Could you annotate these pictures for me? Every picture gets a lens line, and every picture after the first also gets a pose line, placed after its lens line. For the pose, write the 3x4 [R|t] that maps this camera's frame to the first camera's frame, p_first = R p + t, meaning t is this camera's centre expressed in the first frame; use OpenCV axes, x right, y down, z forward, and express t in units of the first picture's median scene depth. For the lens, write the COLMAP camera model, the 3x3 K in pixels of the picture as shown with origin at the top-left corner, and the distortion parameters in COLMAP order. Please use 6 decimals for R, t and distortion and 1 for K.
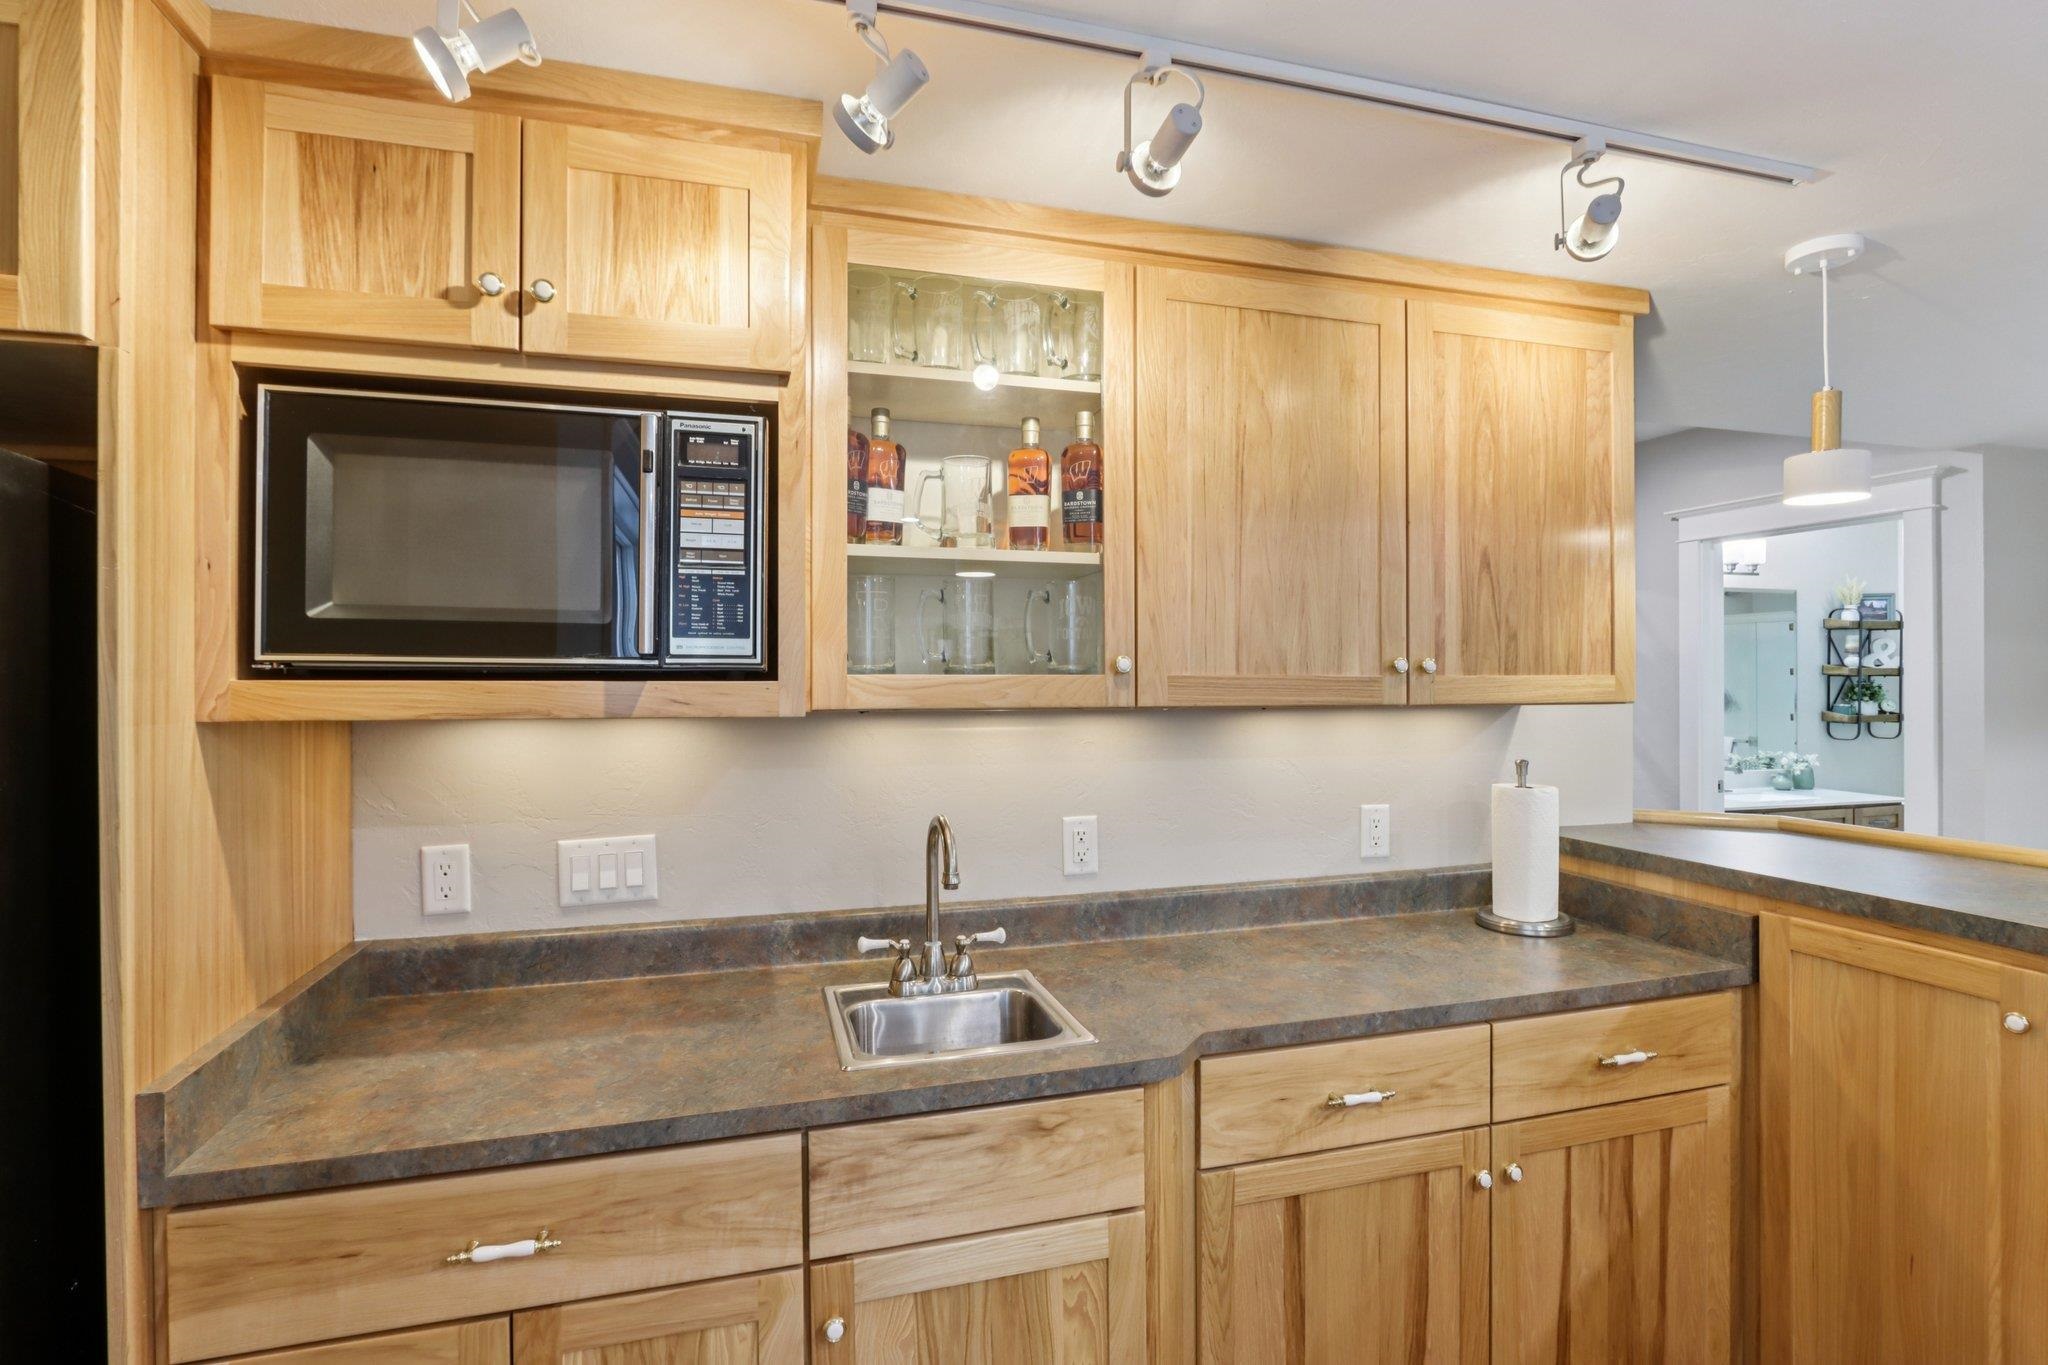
lens RADIAL K [[989.5, 0, 1023.0], [0, 989.5, 672.1], [0, 0, 1]] dist [-0.006831, -0.000342]
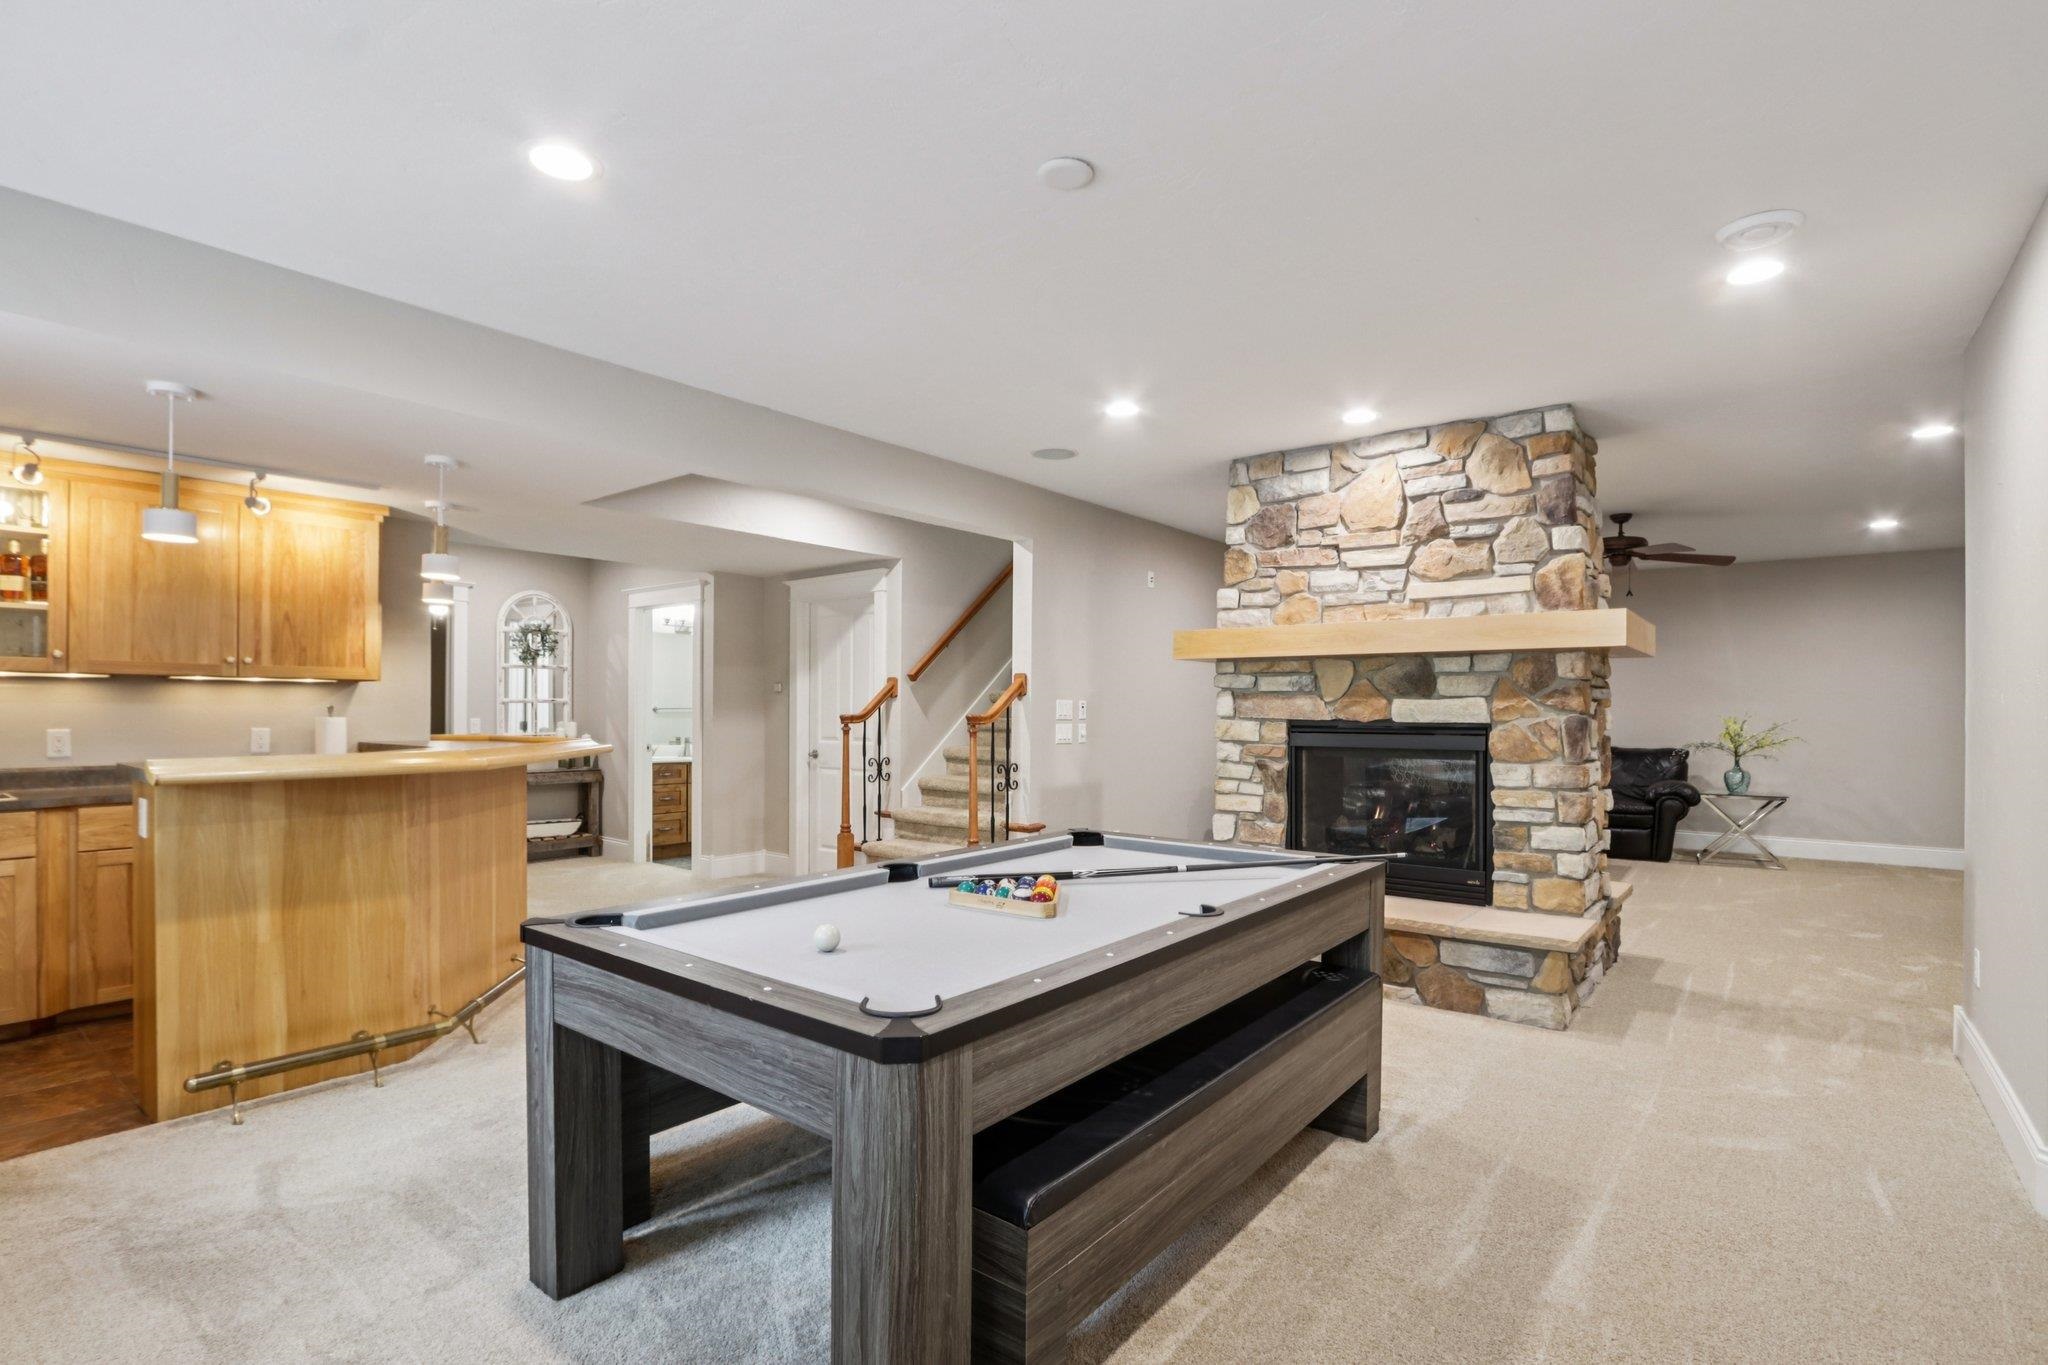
lens RADIAL K [[990.2, 0, 1017.1], [0, 990.2, 698.5], [0, 0, 1]] dist [-0.003337, -0.000573]
pose [[0.820516, 0.009769, 0.571540, 0.552480], [-0.005853, 0.999945, -0.008689, 0.091152], [-0.571593, 0.003785, 0.820529, -1.922472]]
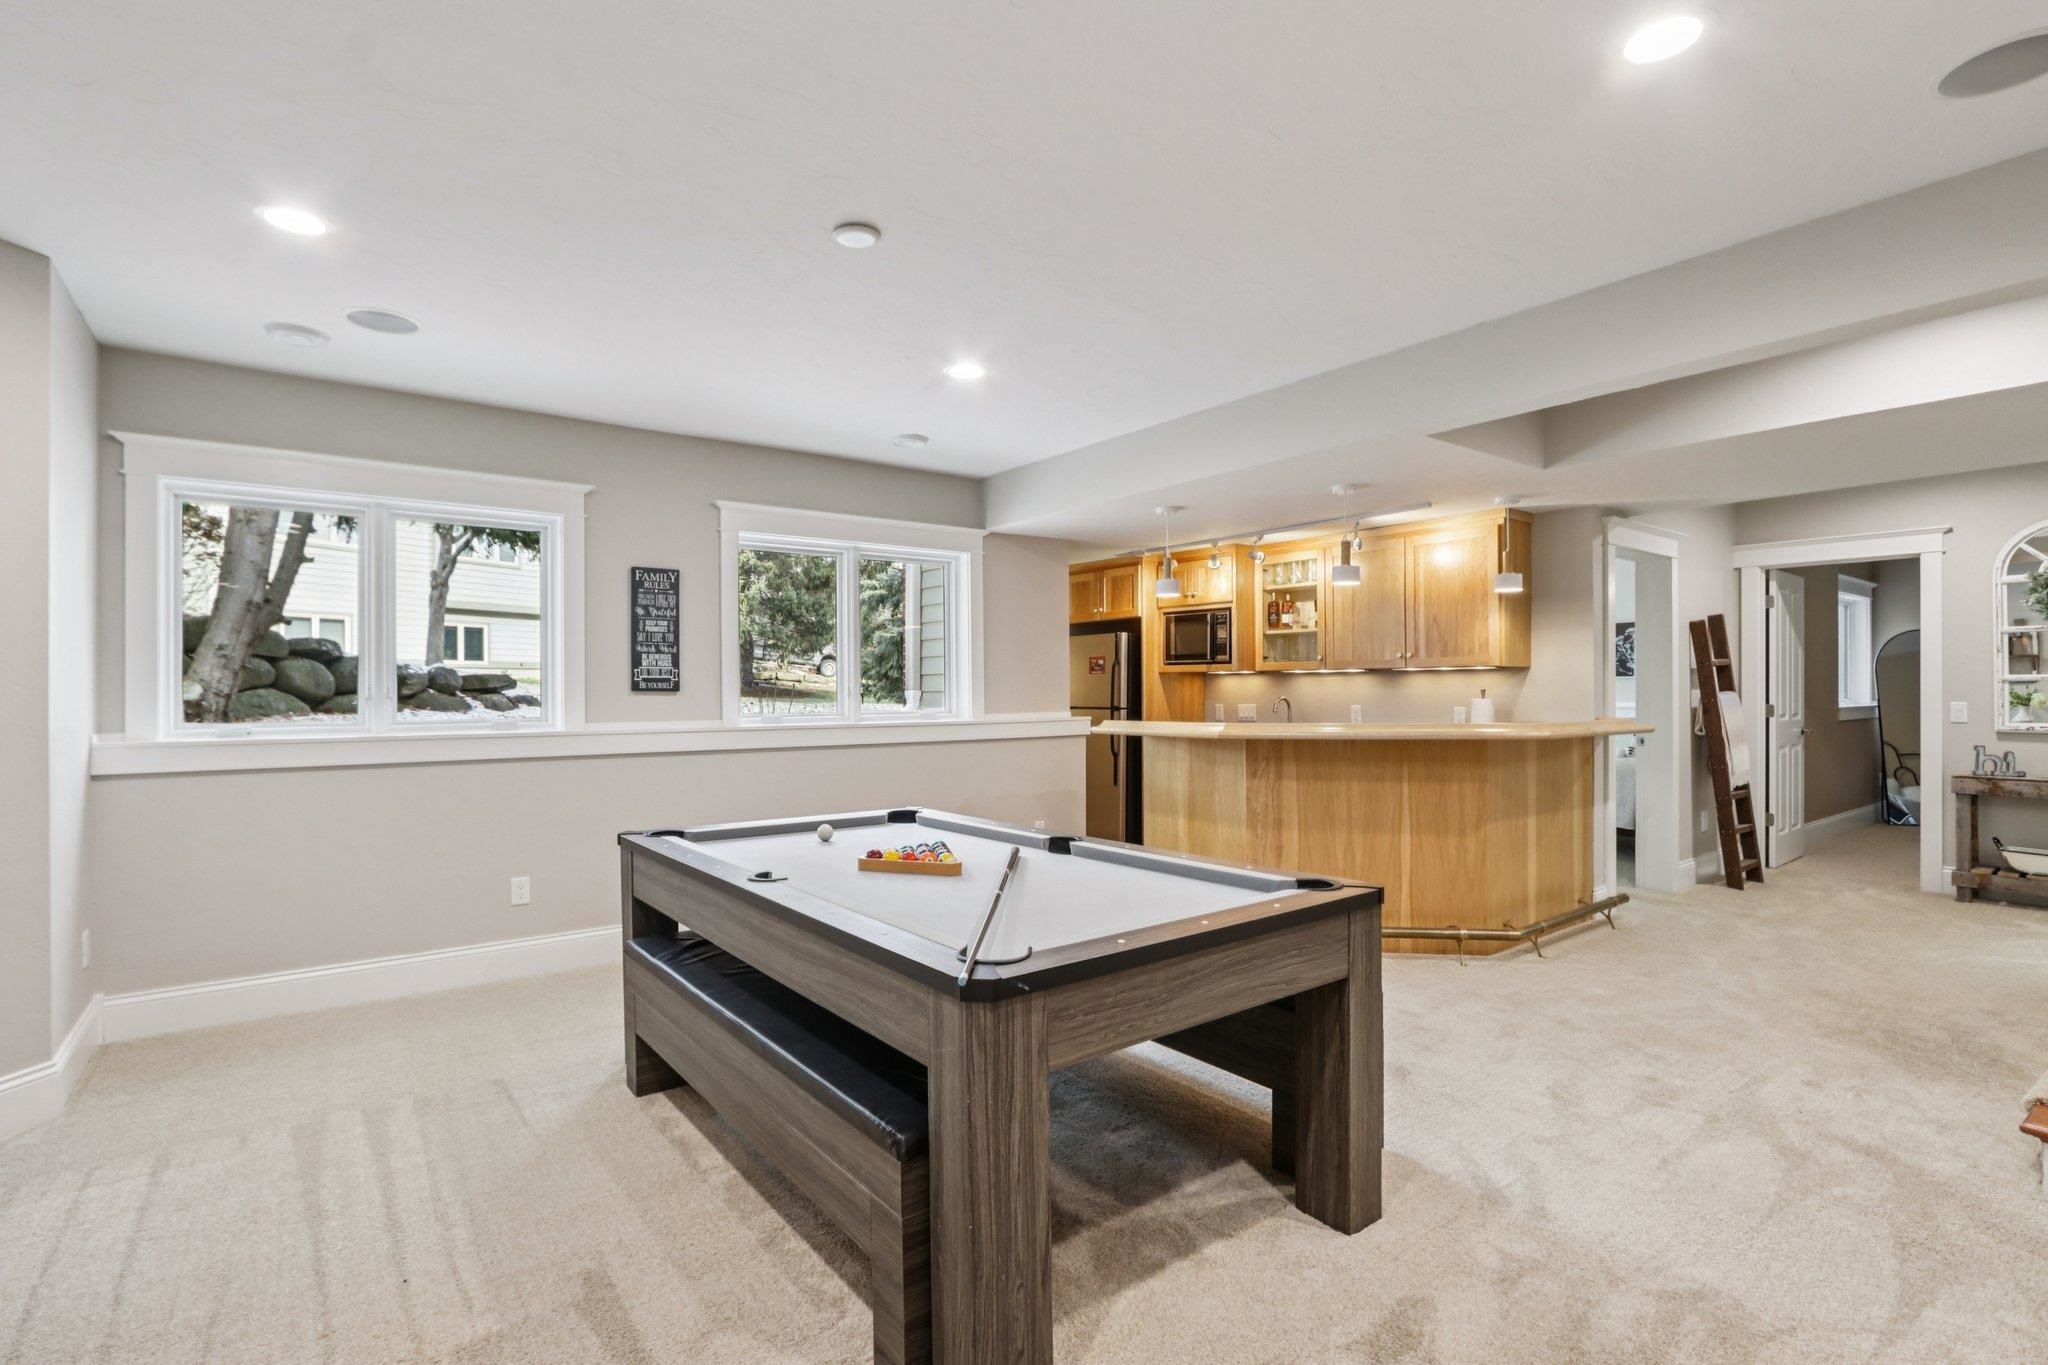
lens RADIAL K [[963.7, 0, 1000.1], [0, 963.7, 690.0], [0, 0, 1]] dist [-0.022657, -0.000254]
pose [[0.340971, 0.000283, -0.940074, 2.728112], [0.007389, 0.999968, 0.002981, 0.082168], [0.940045, -0.007962, 0.340958, -1.205937]]
